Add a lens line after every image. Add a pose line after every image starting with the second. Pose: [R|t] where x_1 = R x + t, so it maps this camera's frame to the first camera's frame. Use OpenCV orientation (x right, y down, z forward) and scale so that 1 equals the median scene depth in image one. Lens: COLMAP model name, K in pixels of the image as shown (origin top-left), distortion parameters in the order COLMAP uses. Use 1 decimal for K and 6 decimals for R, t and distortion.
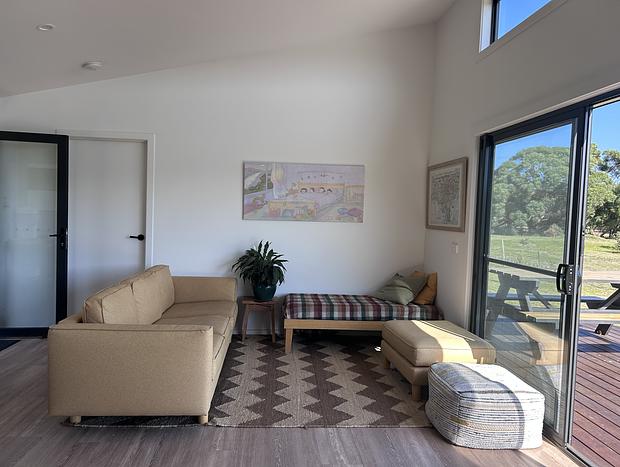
lens RADIAL K [[462.7, 0, 310.0], [0, 462.7, 233.5], [0, 0, 1]] dist [0.003637, -0.005153]
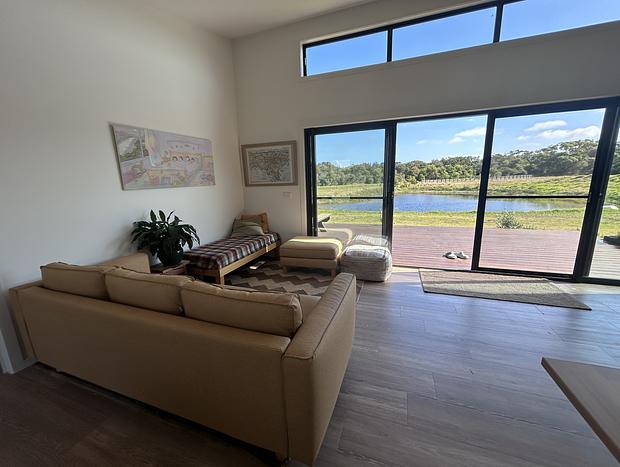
lens RADIAL K [[248.8, 0, 310.0], [0, 248.8, 233.5], [0, 0, 1]] dist [-0.033453, -0.000222]
pose [[0.405061, -0.232334, 0.884277, -0.441011], [0.086661, 0.972576, 0.215837, -0.018842], [-0.910173, -0.010795, 0.414087, 0.467878]]
